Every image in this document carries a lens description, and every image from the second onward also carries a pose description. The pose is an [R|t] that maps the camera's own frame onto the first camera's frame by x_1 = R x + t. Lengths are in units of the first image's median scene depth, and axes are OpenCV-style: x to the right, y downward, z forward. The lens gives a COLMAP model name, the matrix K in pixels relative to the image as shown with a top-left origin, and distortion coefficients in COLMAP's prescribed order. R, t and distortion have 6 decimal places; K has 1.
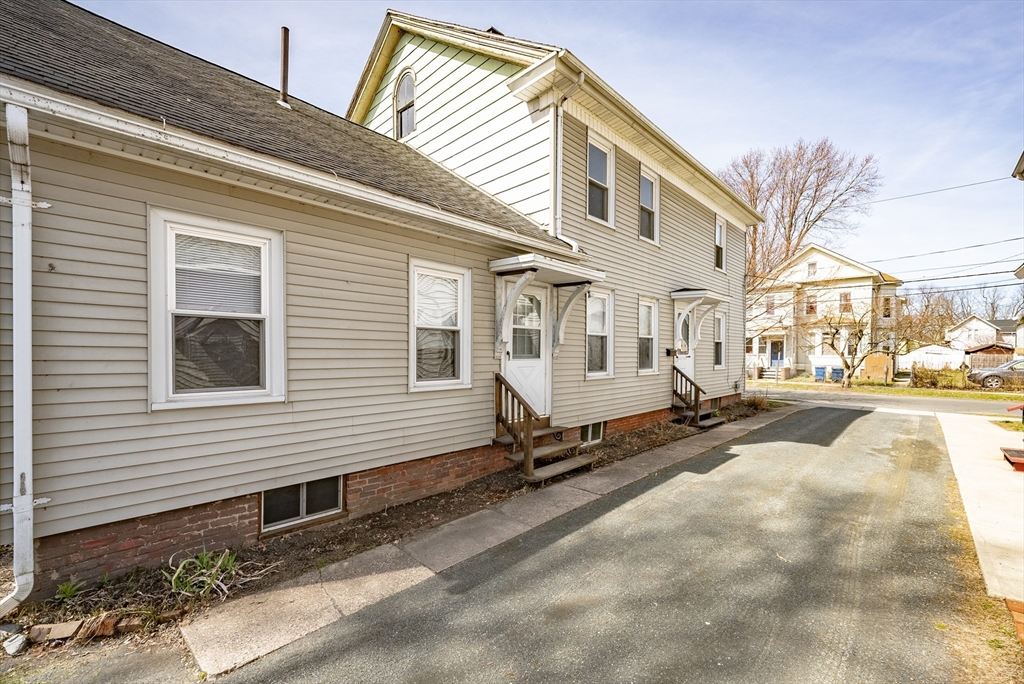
lens RADIAL K [[440.0, 0, 512.0], [0, 440.0, 366.4], [0, 0, 1]] dist [0.000269, 0.000039]
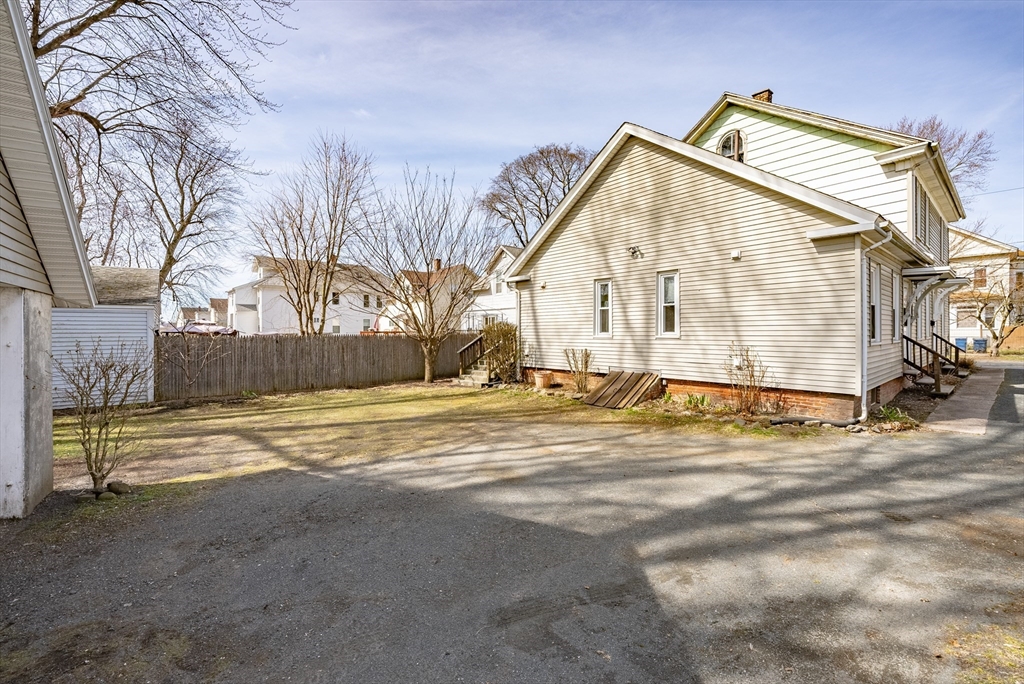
lens RADIAL K [[431.5, 0, 514.9], [0, 431.5, 334.7], [0, 0, 1]] dist [-0.001079, -0.000221]
pose [[0.994561, -0.001674, -0.104140, -0.324406], [0.000240, 0.999905, -0.013776, 0.008675], [0.104153, 0.013676, 0.994467, -0.194312]]
